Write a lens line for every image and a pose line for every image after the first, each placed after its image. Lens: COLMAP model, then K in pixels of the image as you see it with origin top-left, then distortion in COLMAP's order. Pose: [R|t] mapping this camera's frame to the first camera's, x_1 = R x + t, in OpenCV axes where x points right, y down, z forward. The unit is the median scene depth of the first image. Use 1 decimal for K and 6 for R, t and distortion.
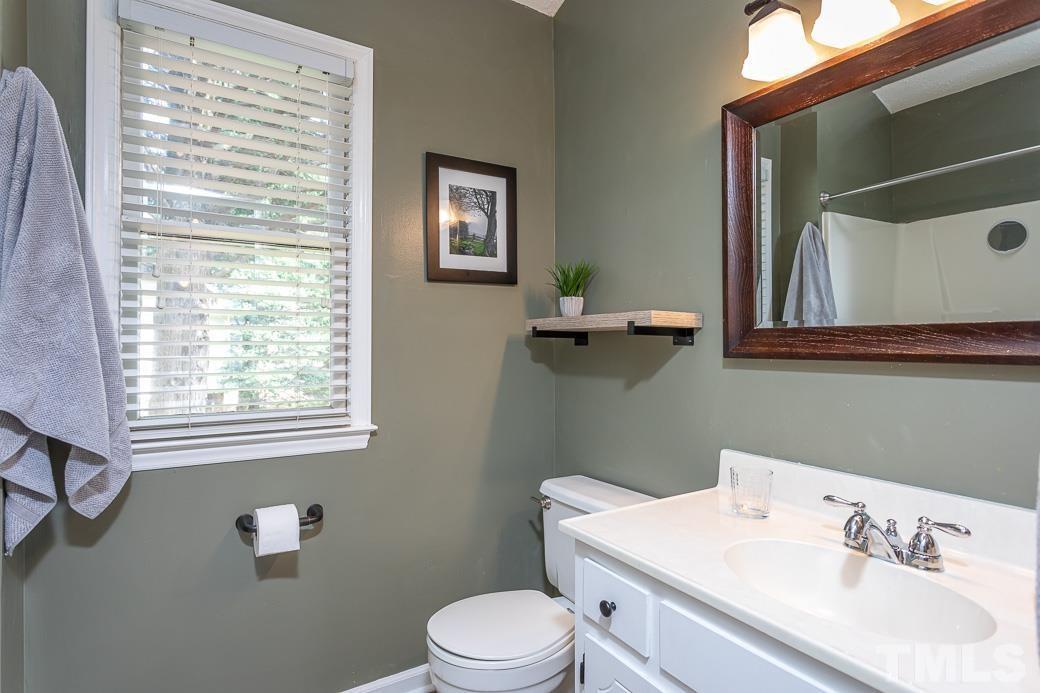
lens RADIAL K [[537.8, 0, 520.1], [0, 537.8, 346.2], [0, 0, 1]] dist [-0.004330, -0.000913]
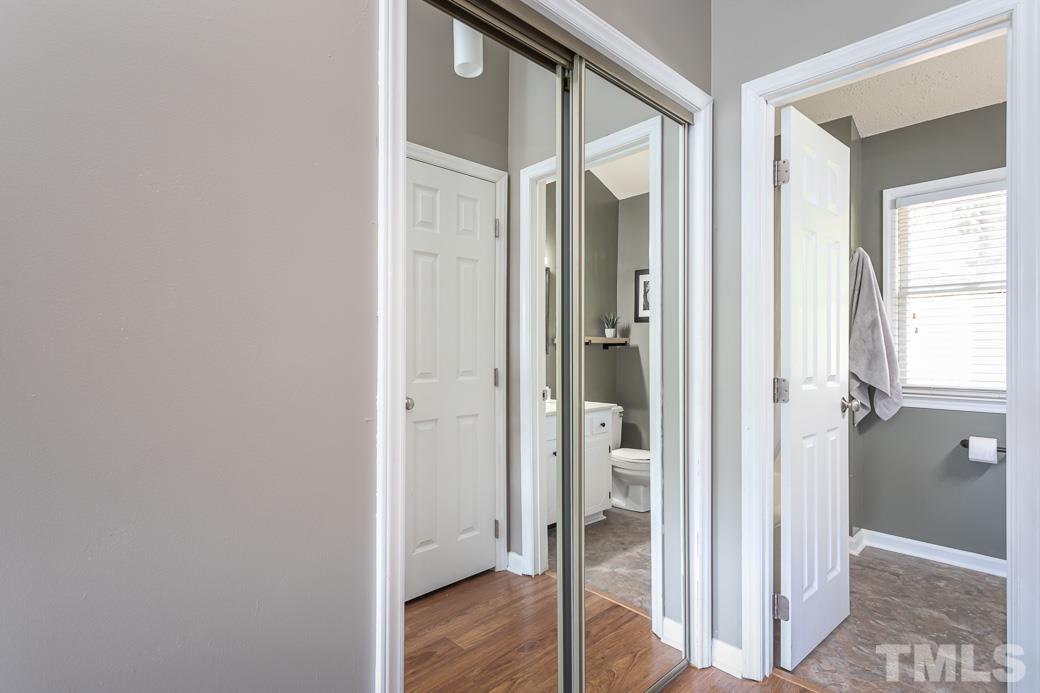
lens RADIAL K [[496.5, 0, 519.8], [0, 496.5, 346.2], [0, 0, 1]] dist [-0.003063, 0.001742]
pose [[0.178433, -0.000632, -0.983952, 1.164925], [0.006324, 0.999980, 0.000505, -0.033271], [0.983932, -0.006313, 0.178433, -1.074188]]
